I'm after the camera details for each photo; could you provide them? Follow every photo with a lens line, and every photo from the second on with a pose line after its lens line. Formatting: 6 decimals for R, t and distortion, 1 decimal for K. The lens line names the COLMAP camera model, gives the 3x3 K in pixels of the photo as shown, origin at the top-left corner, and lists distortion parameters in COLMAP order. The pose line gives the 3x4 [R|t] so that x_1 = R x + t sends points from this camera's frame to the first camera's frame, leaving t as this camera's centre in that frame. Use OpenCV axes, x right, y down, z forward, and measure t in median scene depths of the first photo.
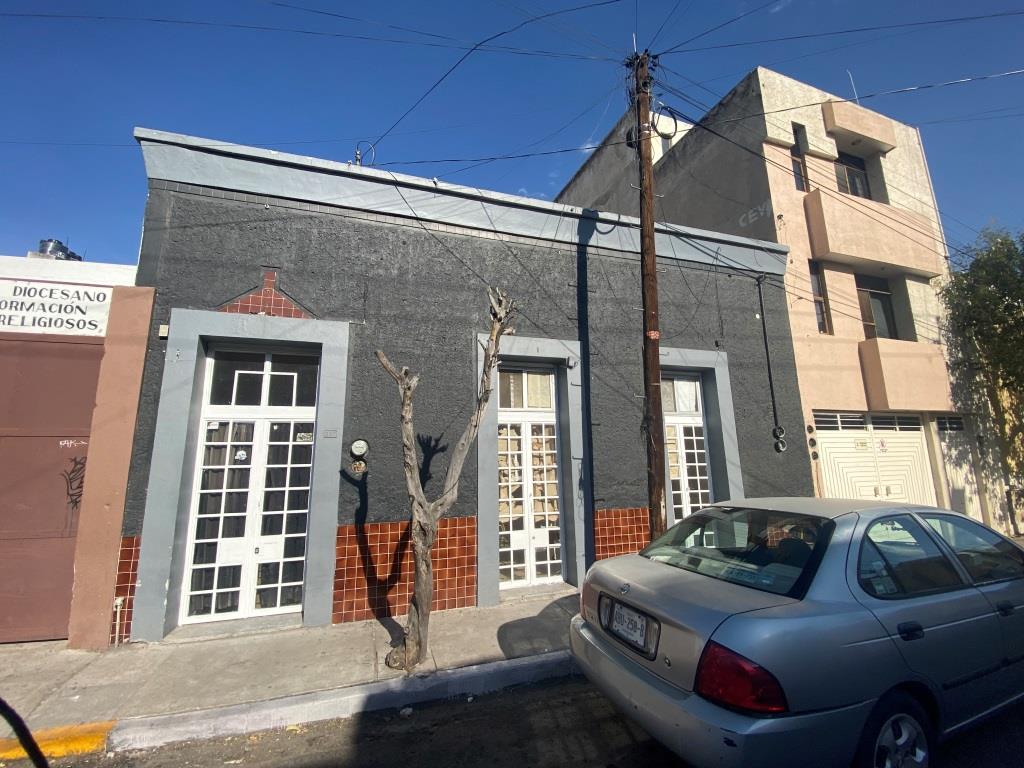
lens RADIAL K [[417.5, 0, 509.1], [0, 417.5, 382.9], [0, 0, 1]] dist [-0.002613, -0.011688]
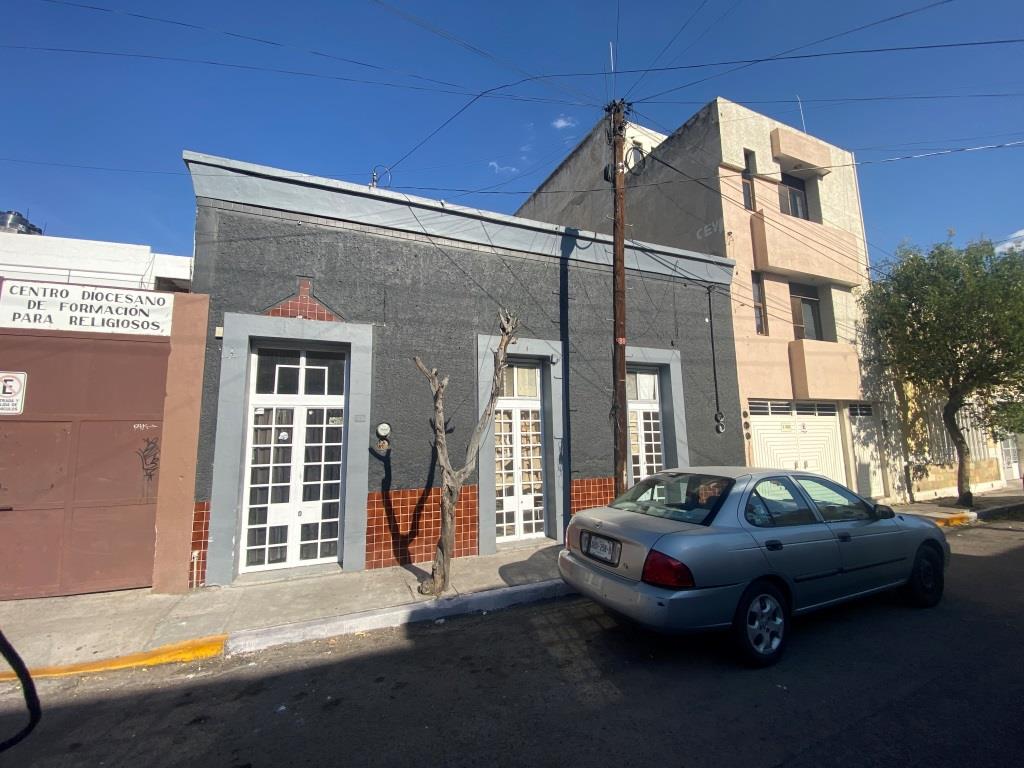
lens RADIAL K [[417.5, 0, 509.8], [0, 417.5, 382.7], [0, 0, 1]] dist [-0.002613, -0.011688]
pose [[0.996952, 0.010058, 0.077363, -0.085549], [-0.013793, 0.998757, 0.047892, -0.044603], [-0.076785, -0.048813, 0.995852, -0.232911]]
